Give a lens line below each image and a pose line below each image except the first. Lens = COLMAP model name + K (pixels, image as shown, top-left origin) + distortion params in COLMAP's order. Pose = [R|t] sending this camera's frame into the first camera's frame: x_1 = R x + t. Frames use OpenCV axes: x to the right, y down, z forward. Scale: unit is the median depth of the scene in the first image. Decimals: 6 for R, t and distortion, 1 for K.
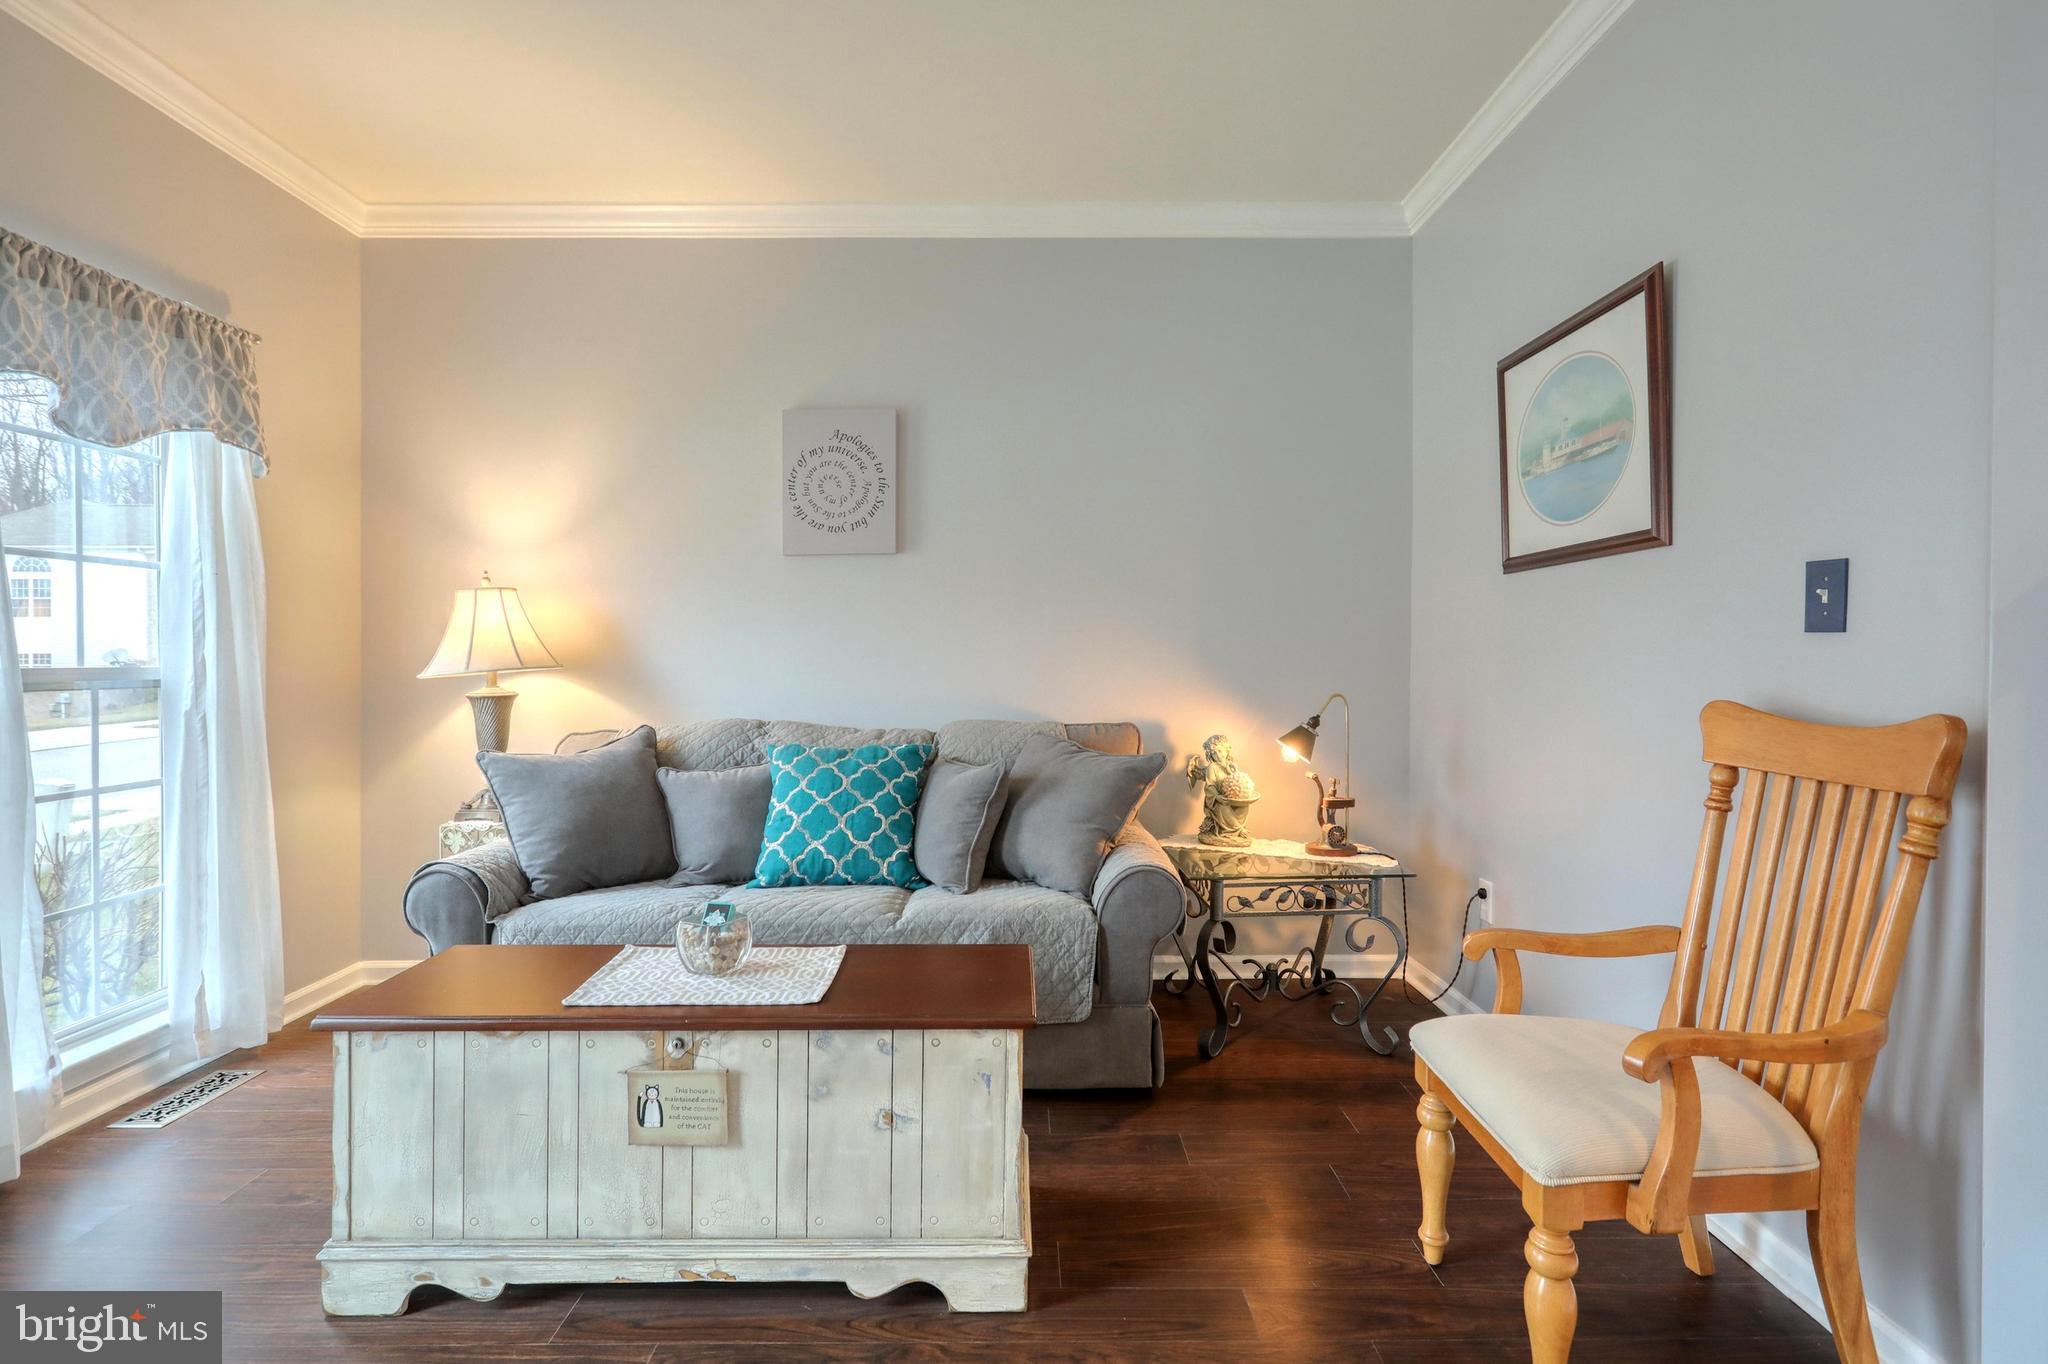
lens RADIAL K [[987.0, 0, 976.3], [0, 987.0, 660.5], [0, 0, 1]] dist [-0.000623, 0.000015]
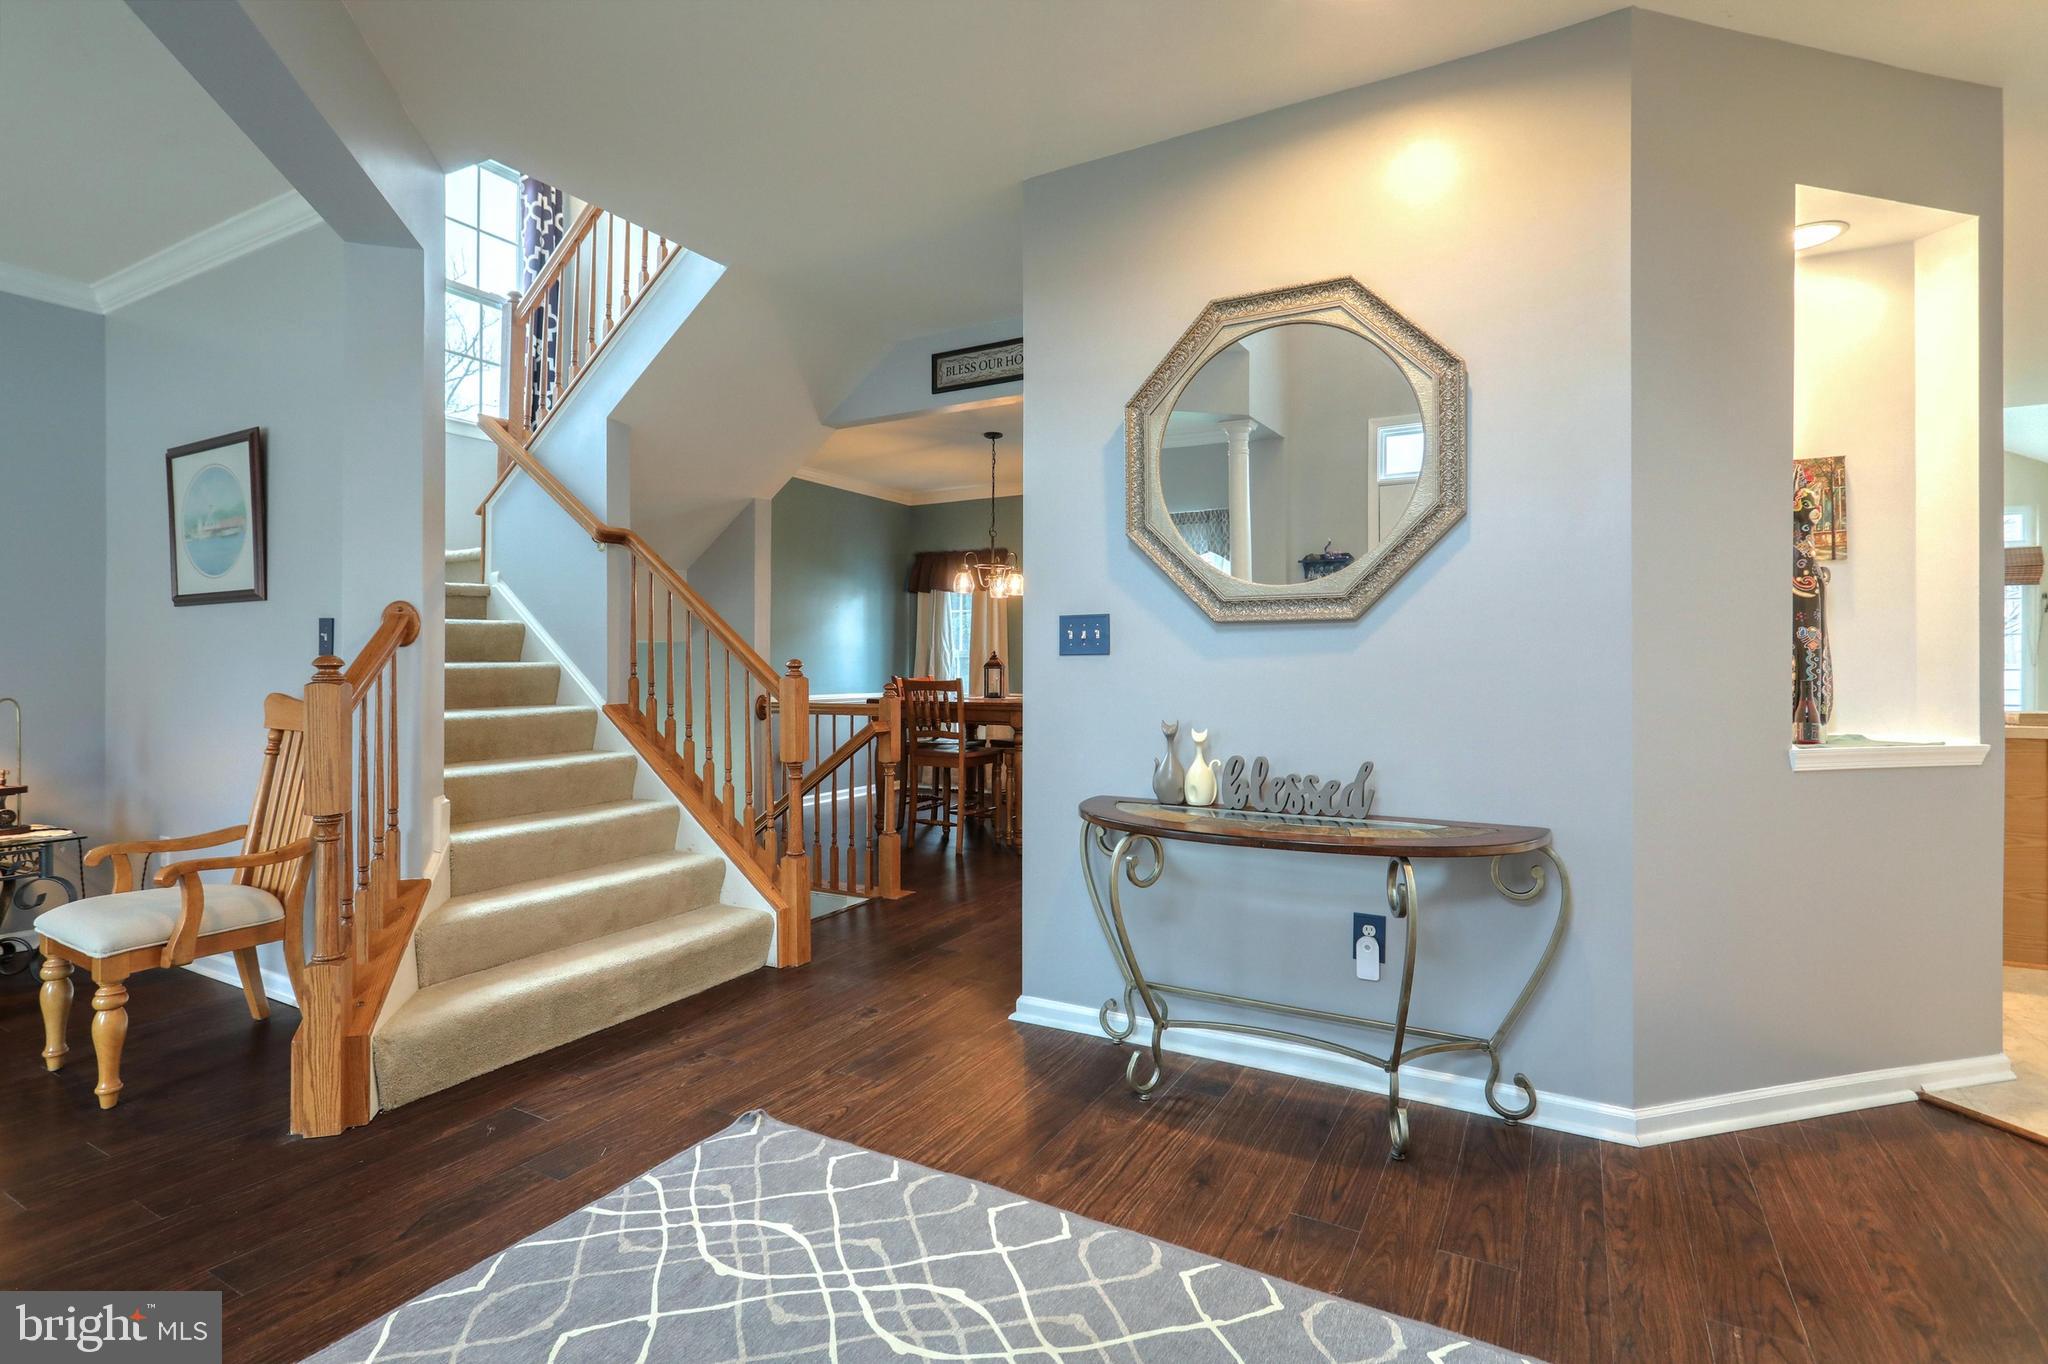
lens RADIAL K [[987.0, 0, 1076.5], [0, 987.0, 686.7], [0, 0, 1]] dist [-0.000623, 0.000015]
pose [[0.447889, -0.003487, 0.894082, -0.159209], [-0.006509, 0.999953, 0.007161, 0.005984], [-0.894065, -0.009027, 0.447846, -0.933307]]
